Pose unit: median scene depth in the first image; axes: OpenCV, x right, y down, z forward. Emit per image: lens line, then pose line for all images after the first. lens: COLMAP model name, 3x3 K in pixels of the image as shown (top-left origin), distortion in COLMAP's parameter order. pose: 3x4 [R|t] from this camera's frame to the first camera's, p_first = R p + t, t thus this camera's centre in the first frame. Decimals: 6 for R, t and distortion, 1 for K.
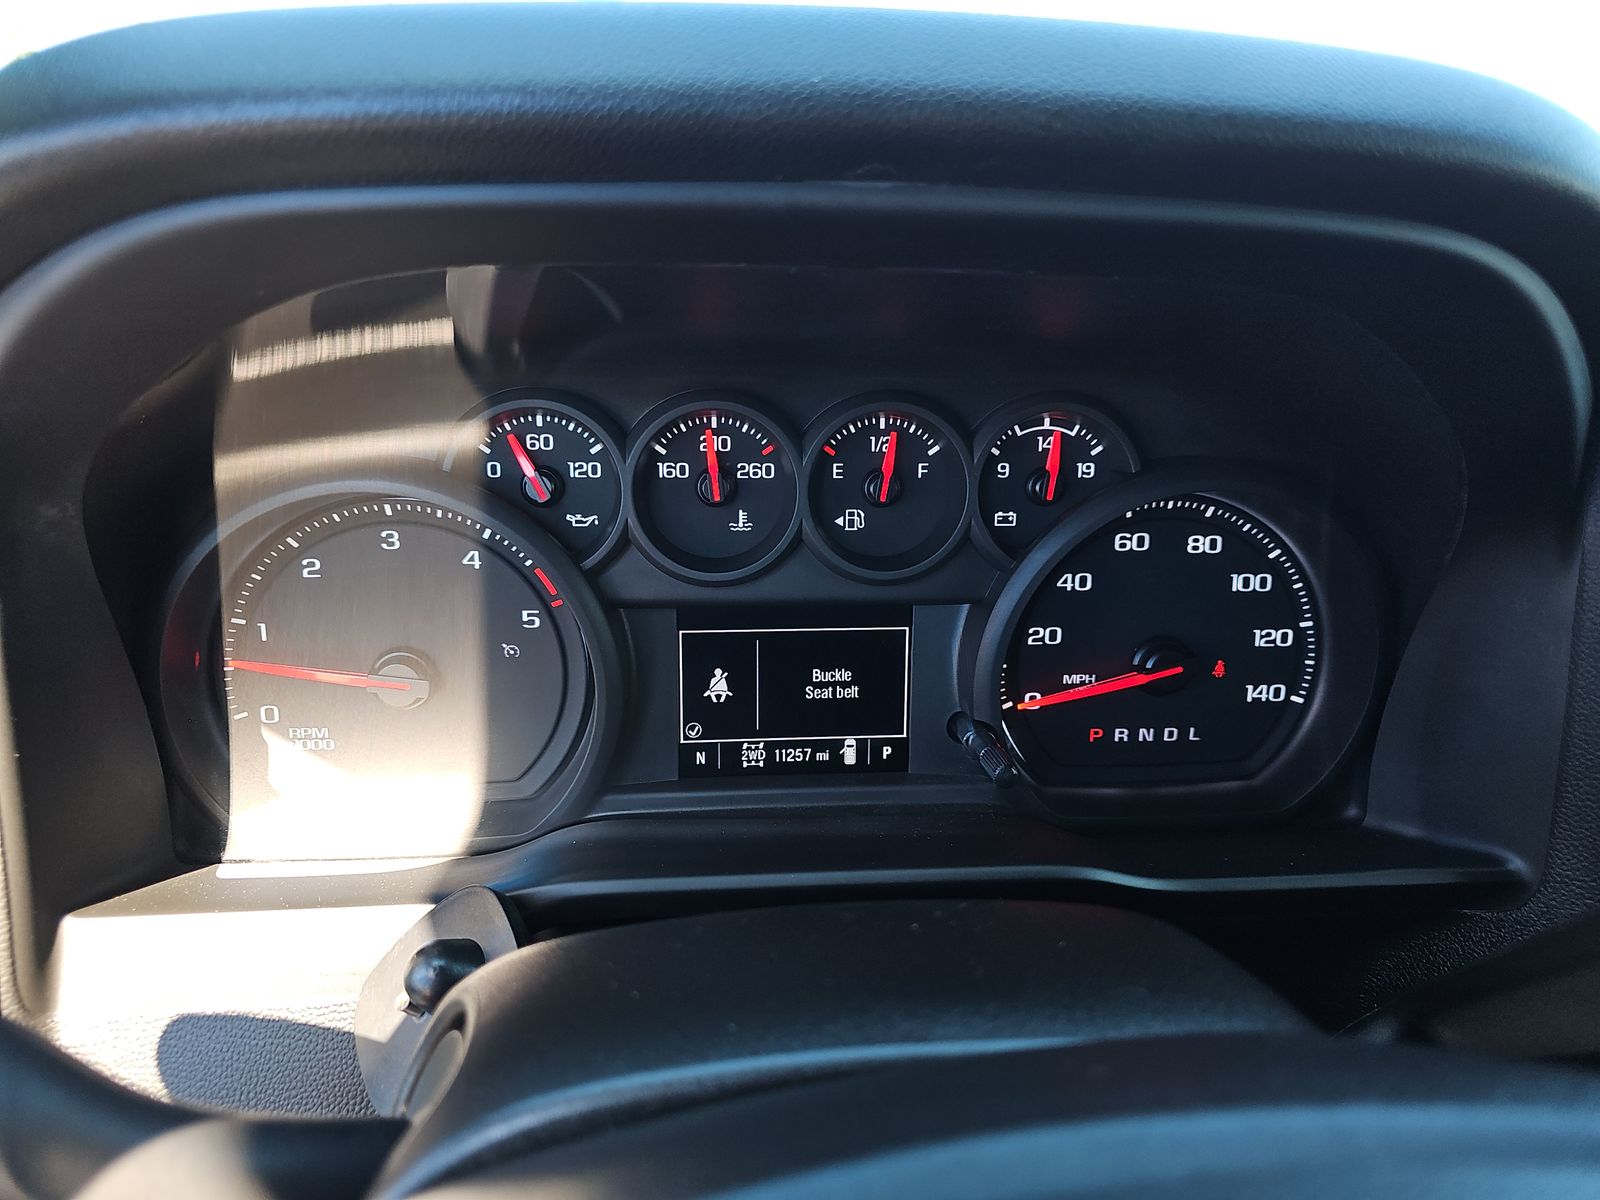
lens RADIAL K [[1071.1, 0, 803.7], [0, 1071.1, 589.4], [0, 0, 1]] dist [0.029052, -0.018625]
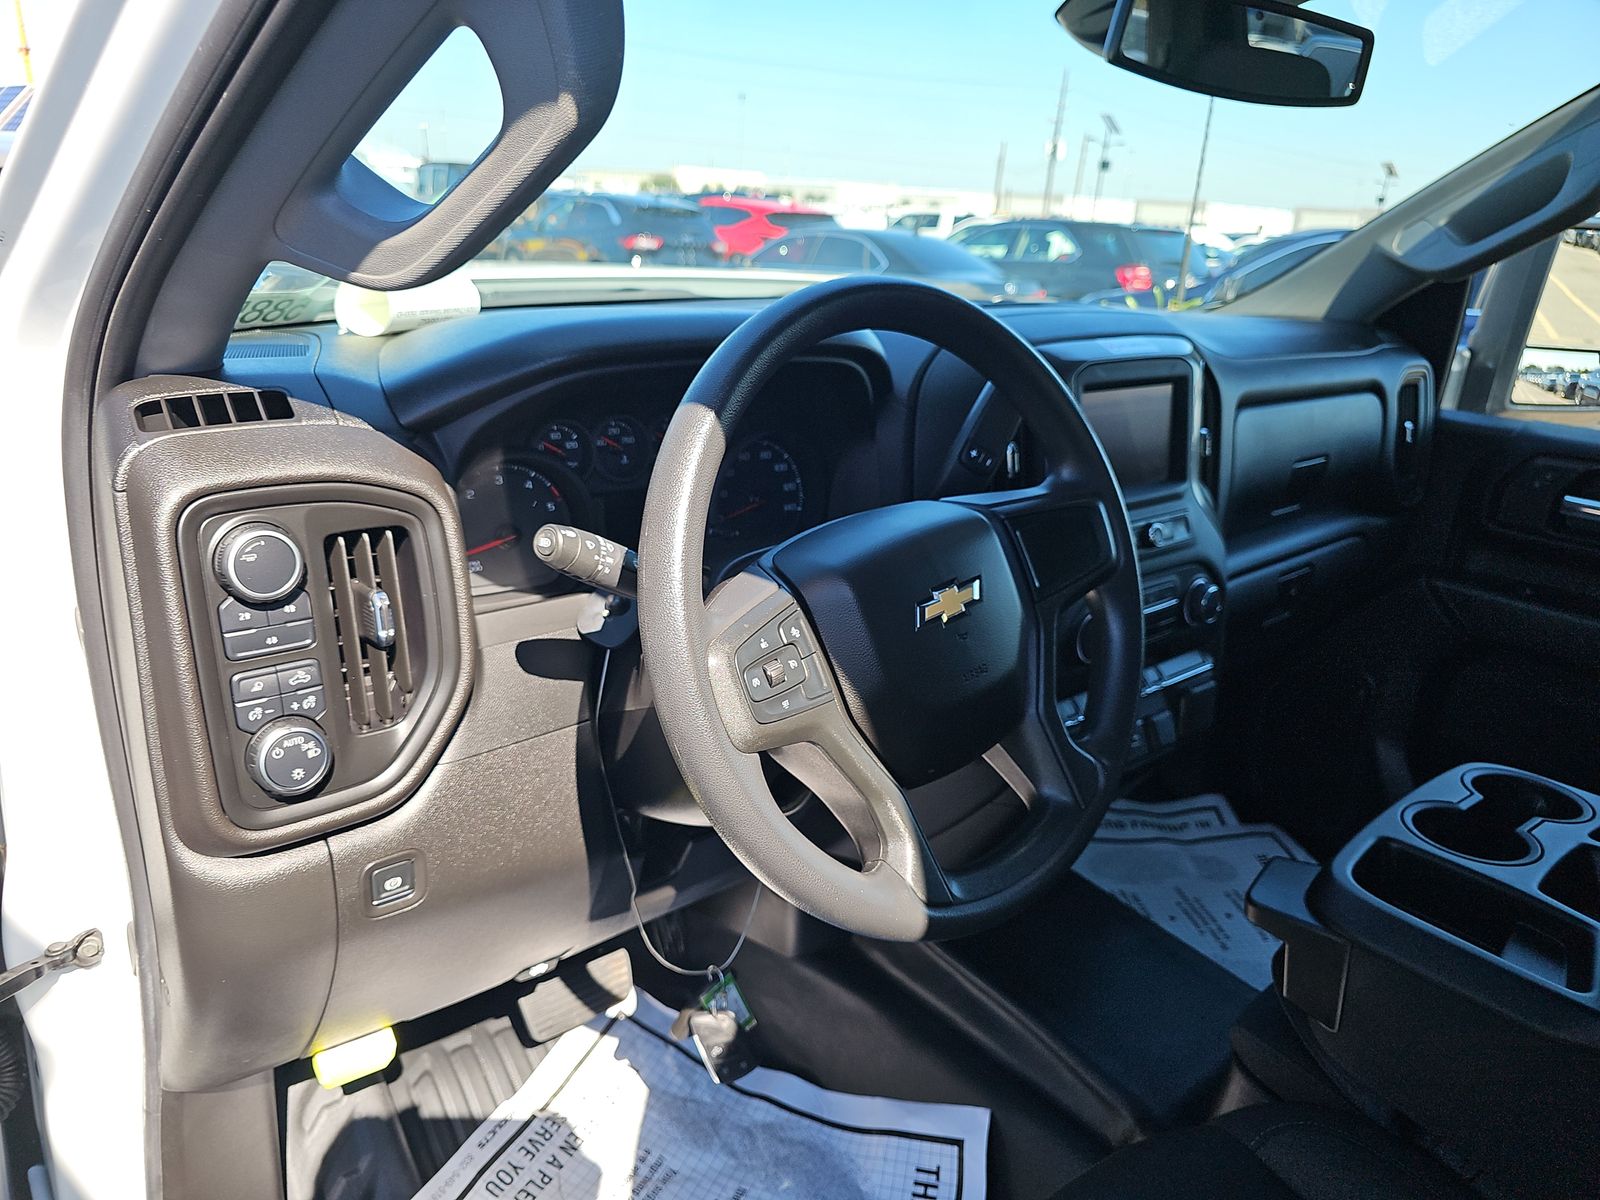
lens RADIAL K [[1071.1, 0, 799.4], [0, 1071.1, 592.7], [0, 0, 1]] dist [0.029052, -0.018625]
pose [[0.818312, -0.163764, 0.550951, -1.182680], [0.162390, 0.985371, 0.051698, 0.187435], [-0.551357, 0.047164, 0.832935, -1.384723]]
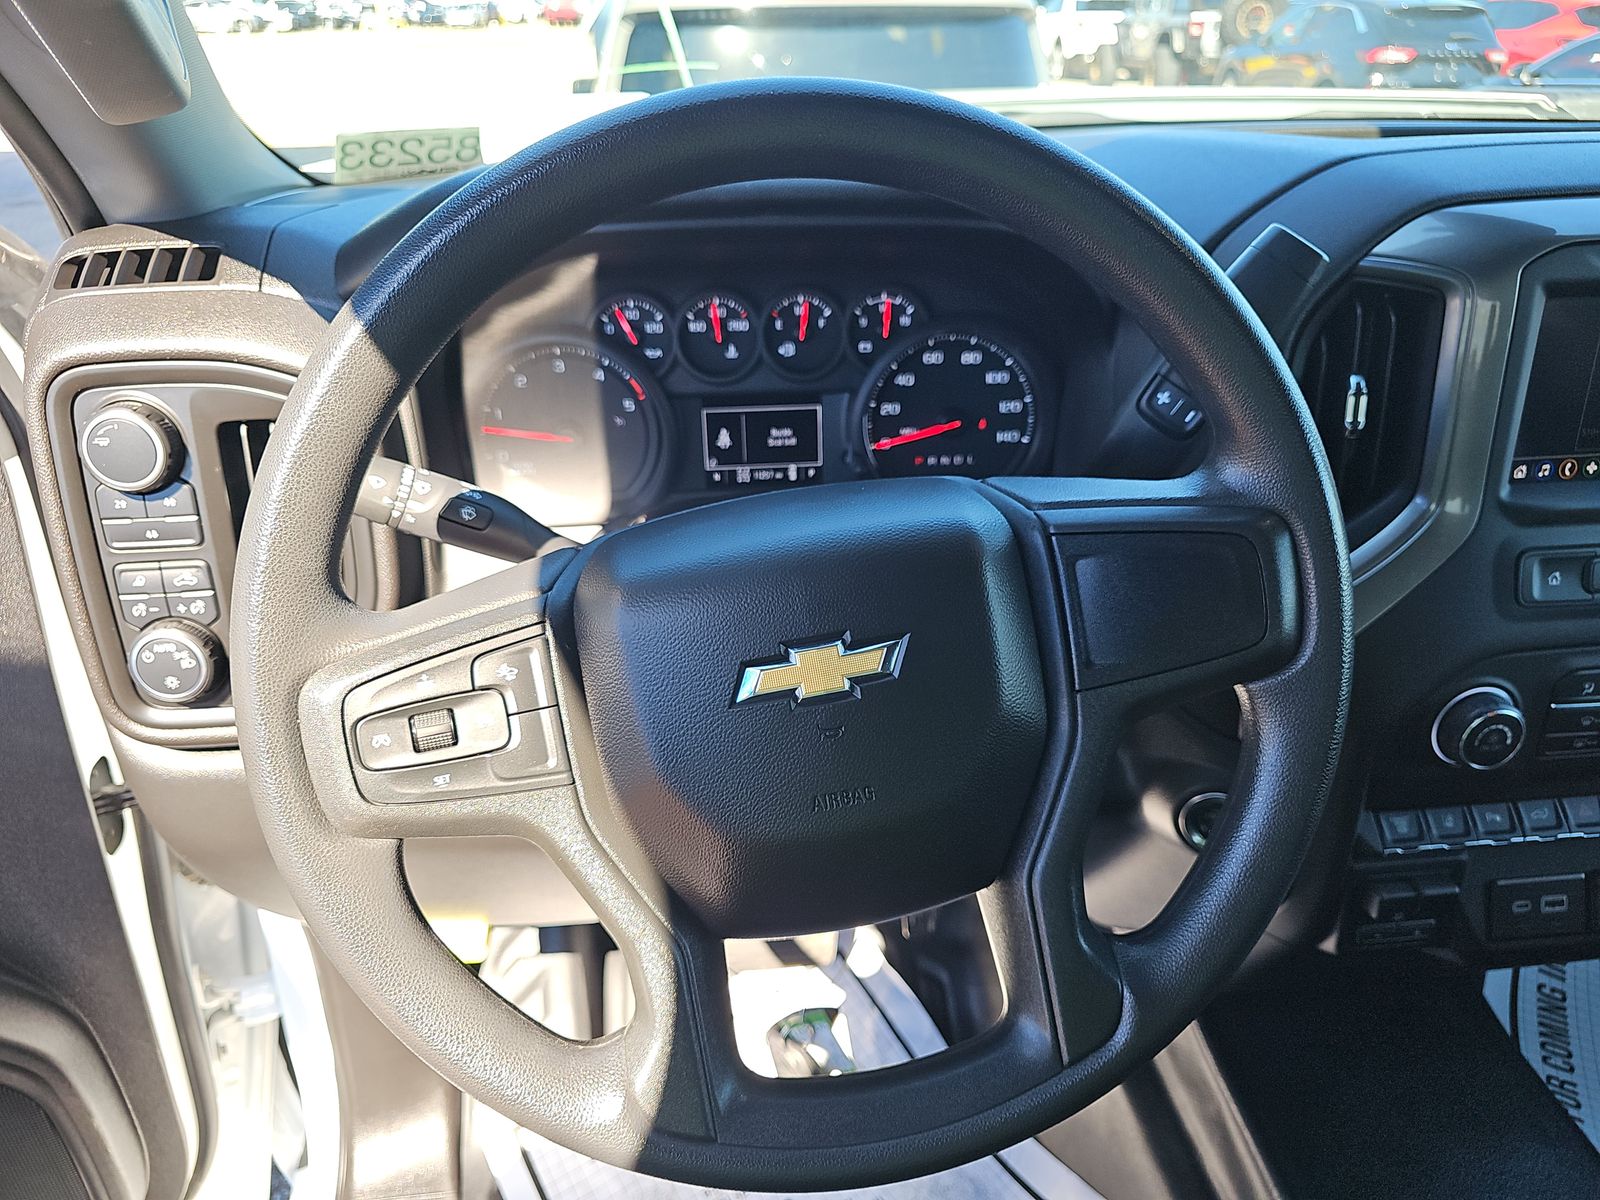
lens RADIAL K [[1071.1, 0, 811.2], [0, 1071.1, 610.7], [0, 0, 1]] dist [0.029052, -0.018625]
pose [[0.999471, -0.032147, 0.005017, 0.062465], [0.031080, 0.988941, 0.145019, 0.124869], [-0.009624, -0.144786, 0.989416, -1.028451]]
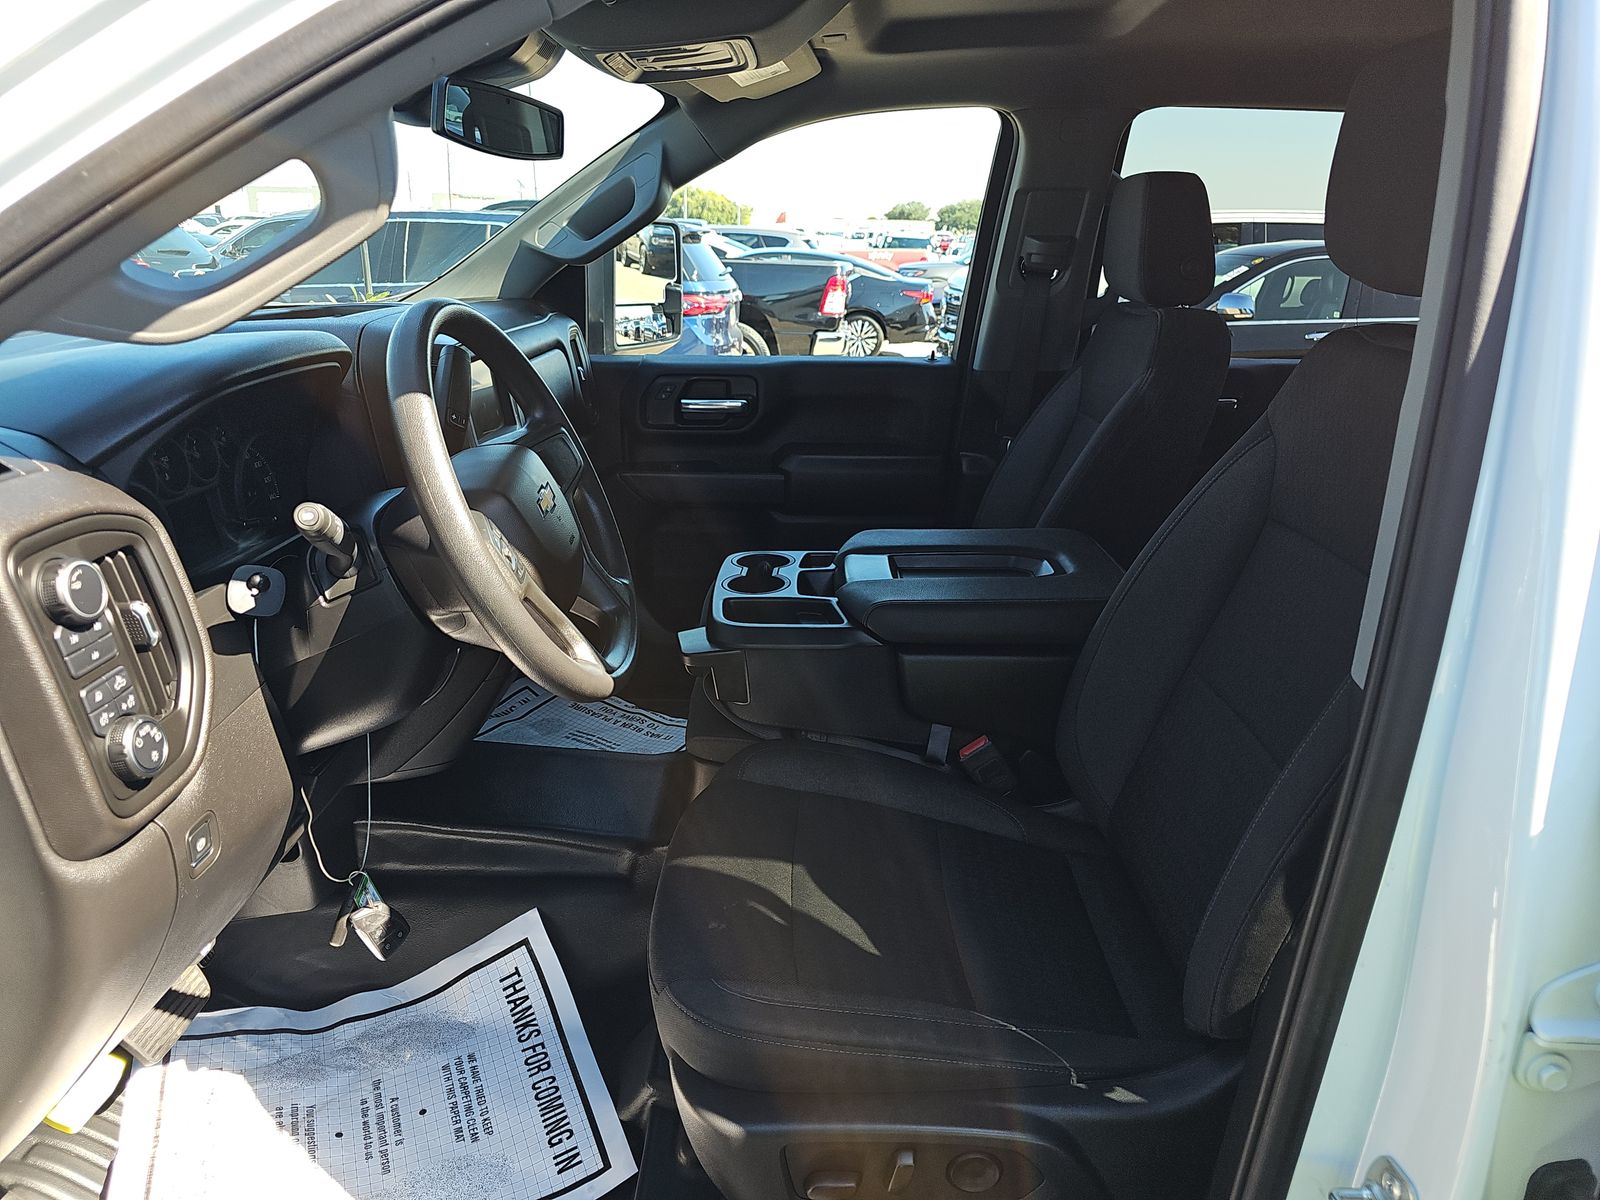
lens RADIAL K [[1071.1, 0, 798.6], [0, 1071.1, 600.1], [0, 0, 1]] dist [0.029052, -0.018625]
pose [[0.092601, -0.337408, 0.936793, -2.741834], [0.335927, 0.896261, 0.289603, -0.031234], [-0.937325, 0.287876, 0.196339, -1.121539]]
